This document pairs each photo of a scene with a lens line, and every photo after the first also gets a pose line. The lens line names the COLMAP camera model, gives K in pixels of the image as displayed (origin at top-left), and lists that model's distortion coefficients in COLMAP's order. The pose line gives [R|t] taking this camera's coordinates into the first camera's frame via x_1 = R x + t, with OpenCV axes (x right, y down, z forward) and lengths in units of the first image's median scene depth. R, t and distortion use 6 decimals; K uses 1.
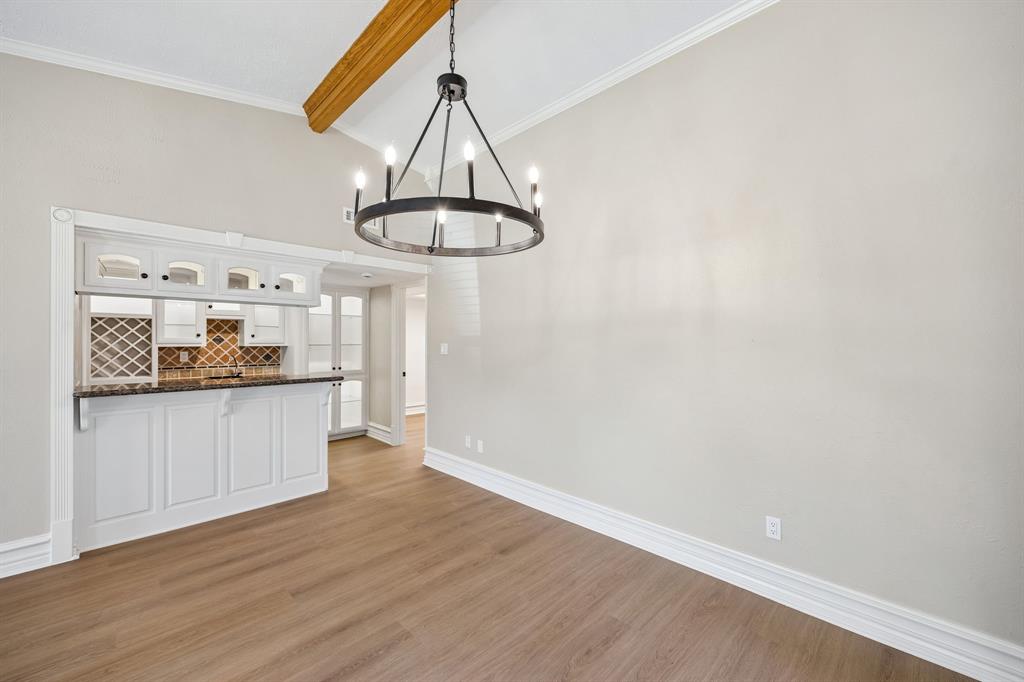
lens RADIAL K [[394.4, 0, 515.3], [0, 394.4, 343.4], [0, 0, 1]] dist [0.010395, -0.000610]
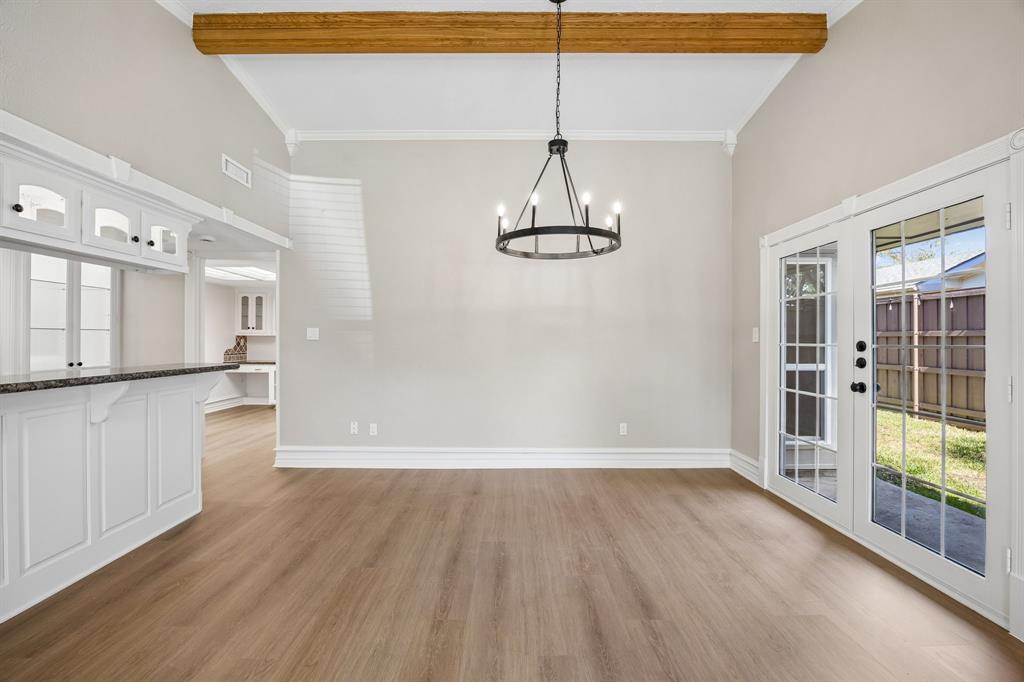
lens RADIAL K [[394.4, 0, 514.1], [0, 394.4, 341.1], [0, 0, 1]] dist [0.010395, -0.000610]
pose [[0.736164, -0.002942, 0.676797, -0.727429], [-0.000840, 0.999986, 0.005261, 0.040125], [-0.676803, -0.004442, 0.736151, 0.008103]]
